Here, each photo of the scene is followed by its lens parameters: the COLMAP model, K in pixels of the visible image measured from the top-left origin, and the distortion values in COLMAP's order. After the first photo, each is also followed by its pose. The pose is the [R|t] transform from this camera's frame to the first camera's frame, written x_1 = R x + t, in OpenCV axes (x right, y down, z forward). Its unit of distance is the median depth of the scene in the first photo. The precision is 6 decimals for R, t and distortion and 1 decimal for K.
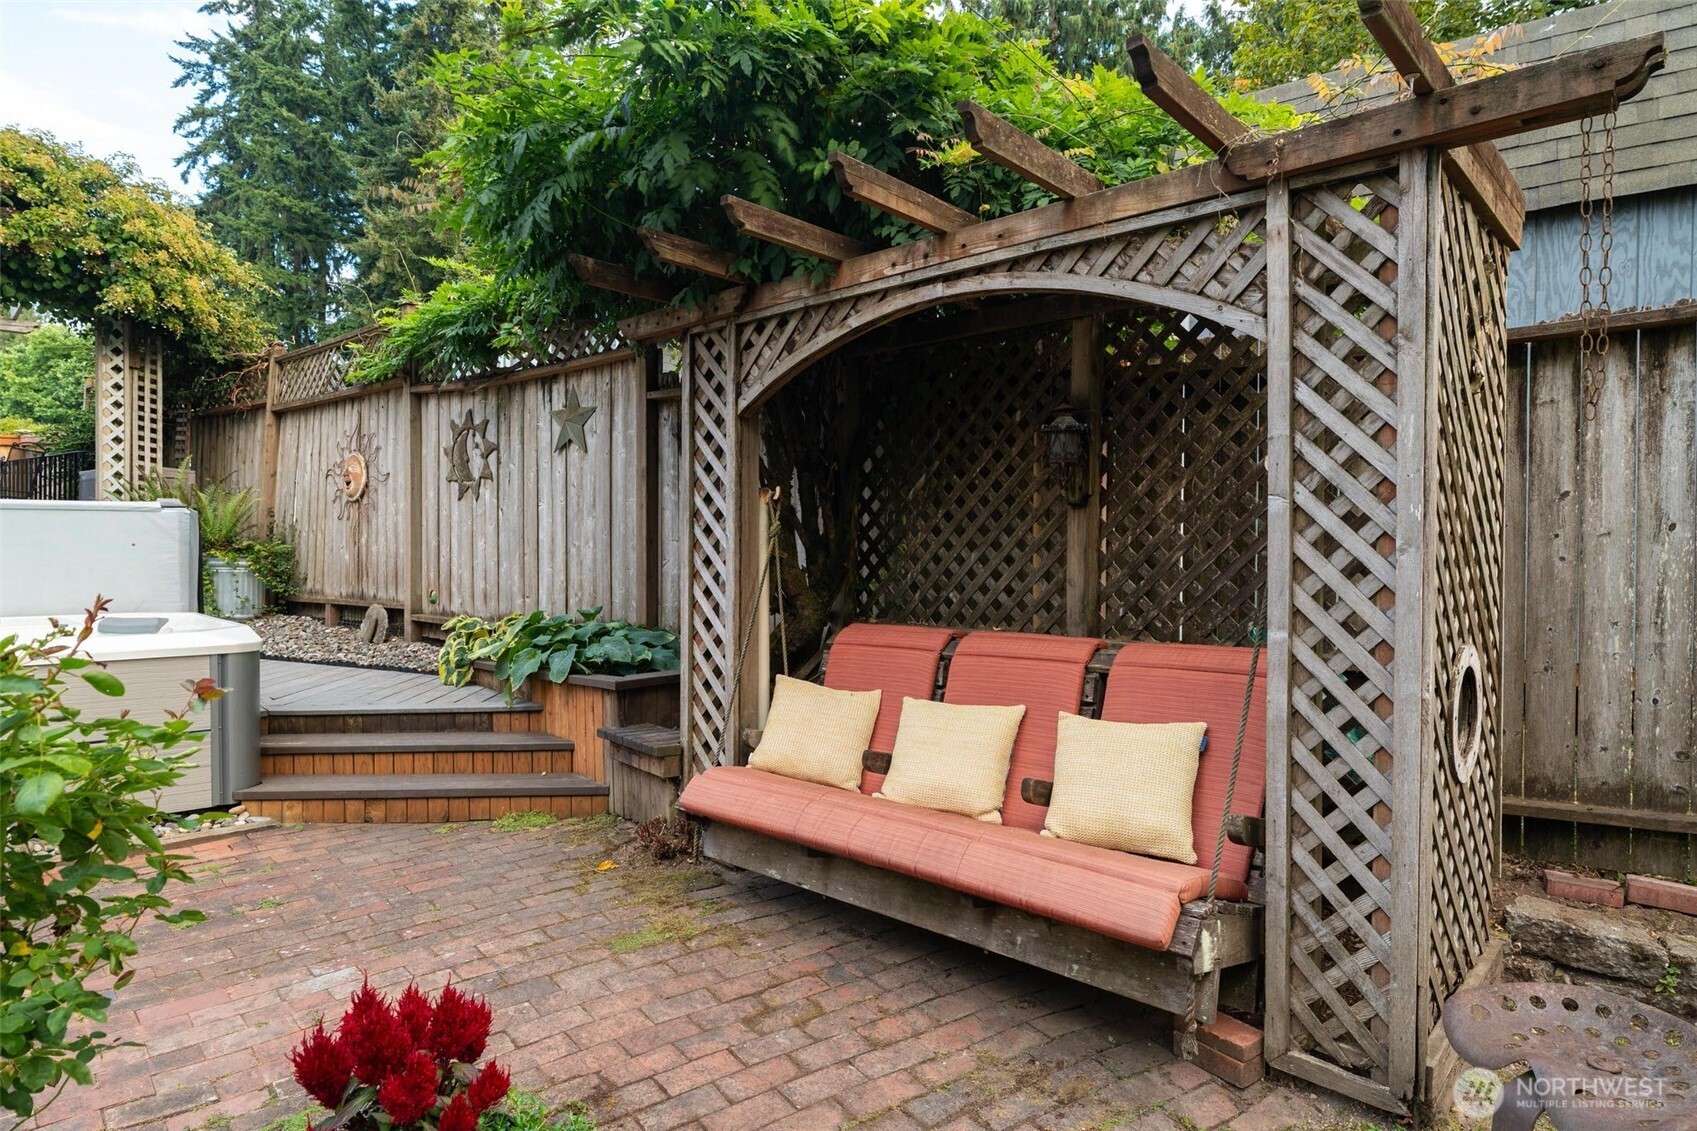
lens RADIAL K [[940.7, 0, 848.5], [0, 940.7, 565.5], [0, 0, 1]] dist [-0.001847, -0.001311]
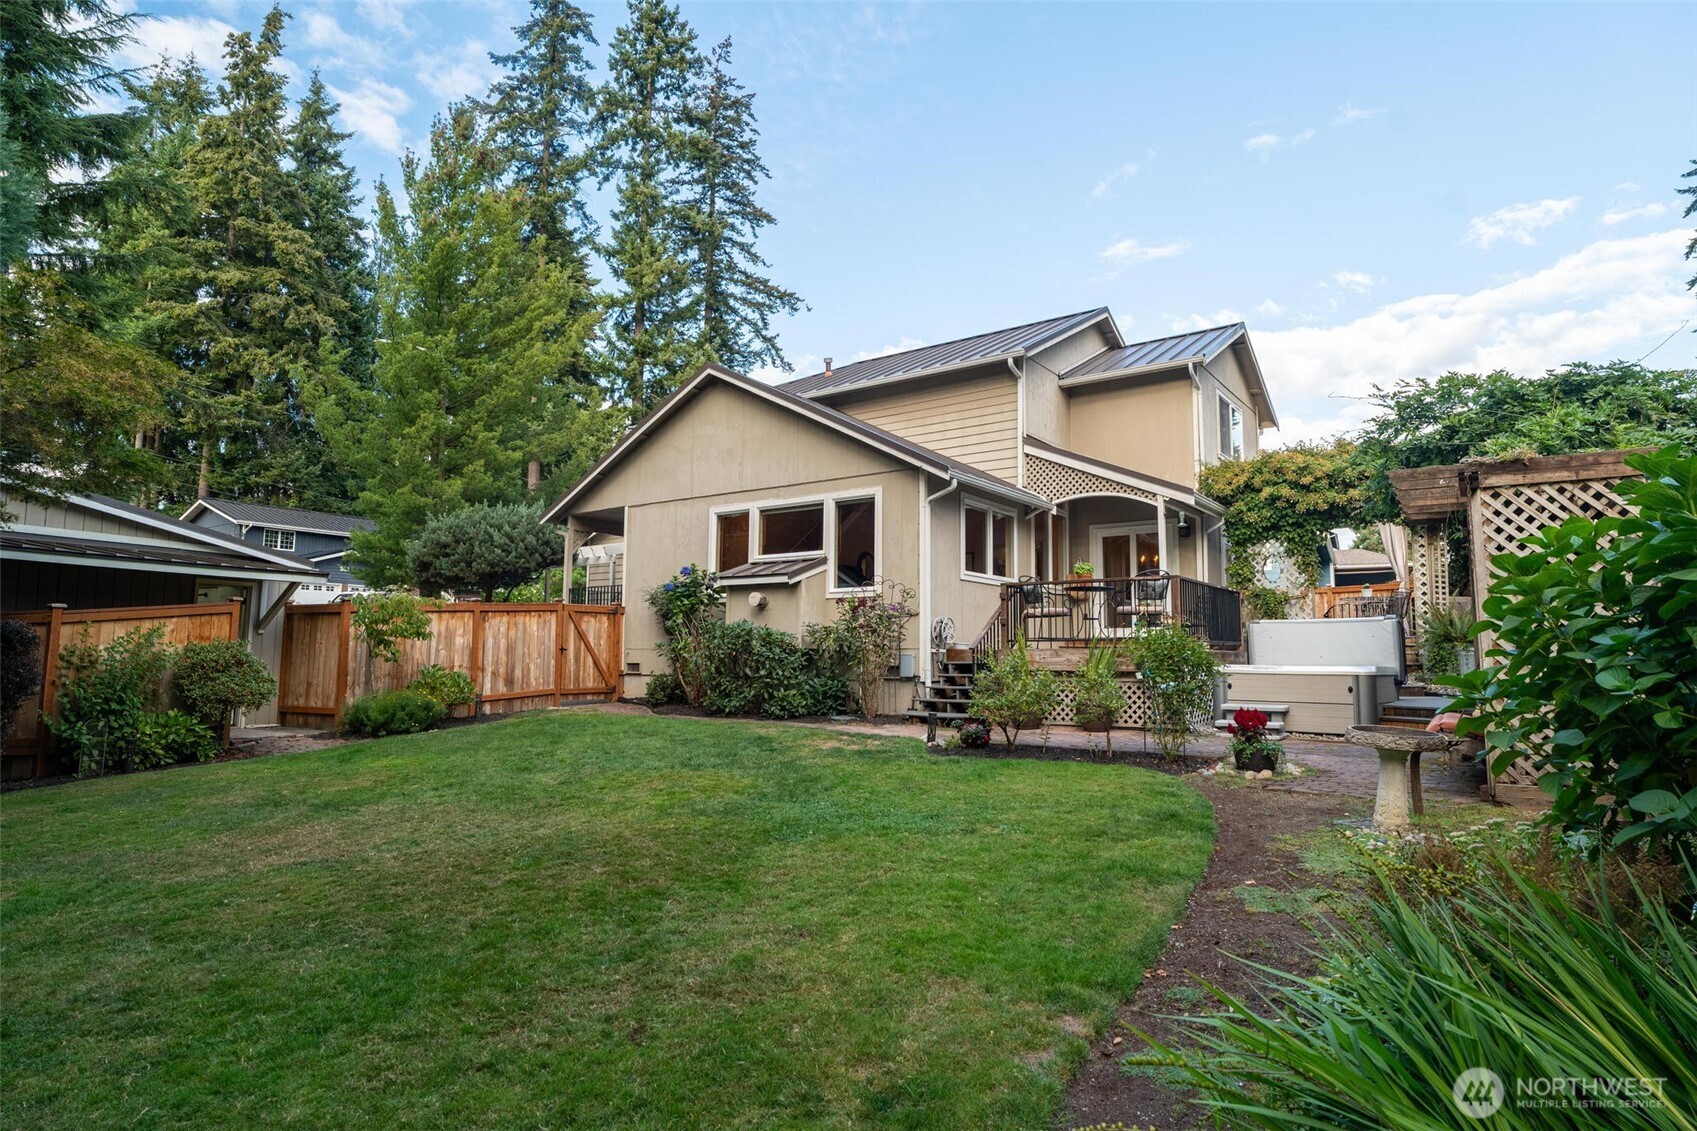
lens RADIAL K [[940.7, 0, 848.5], [0, 940.7, 565.5], [0, 0, 1]] dist [-0.001847, -0.001311]
pose [[0.150491, -0.102214, -0.983313, 0.129330], [-0.021366, 0.994072, -0.106602, 0.007565], [0.988381, 0.037052, 0.147415, -0.058346]]
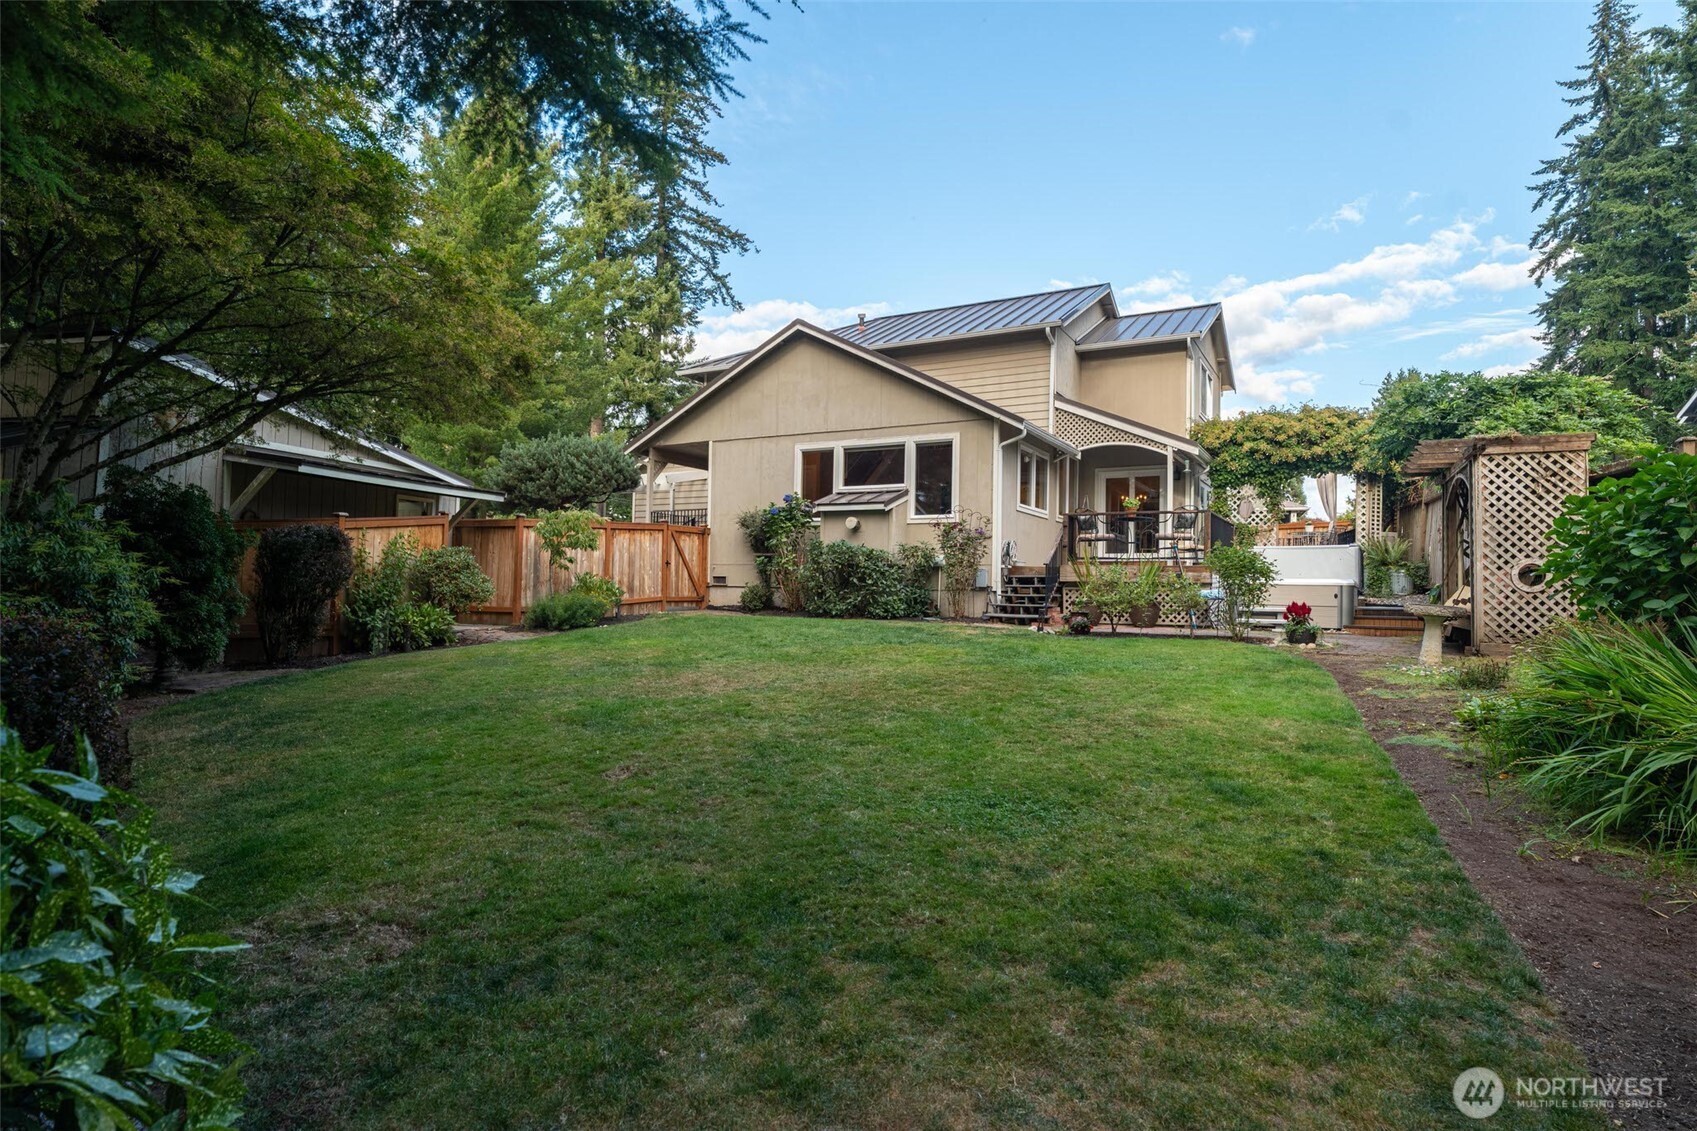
lens RADIAL K [[915.5, 0, 848.5], [0, 915.5, 565.5], [0, 0, 1]] dist [-0.004753, 0.000247]
pose [[0.263066, -0.028779, -0.964349, 0.165079], [-0.031927, 0.998748, -0.038515, 0.016075], [0.964249, 0.040920, 0.261818, -0.128486]]
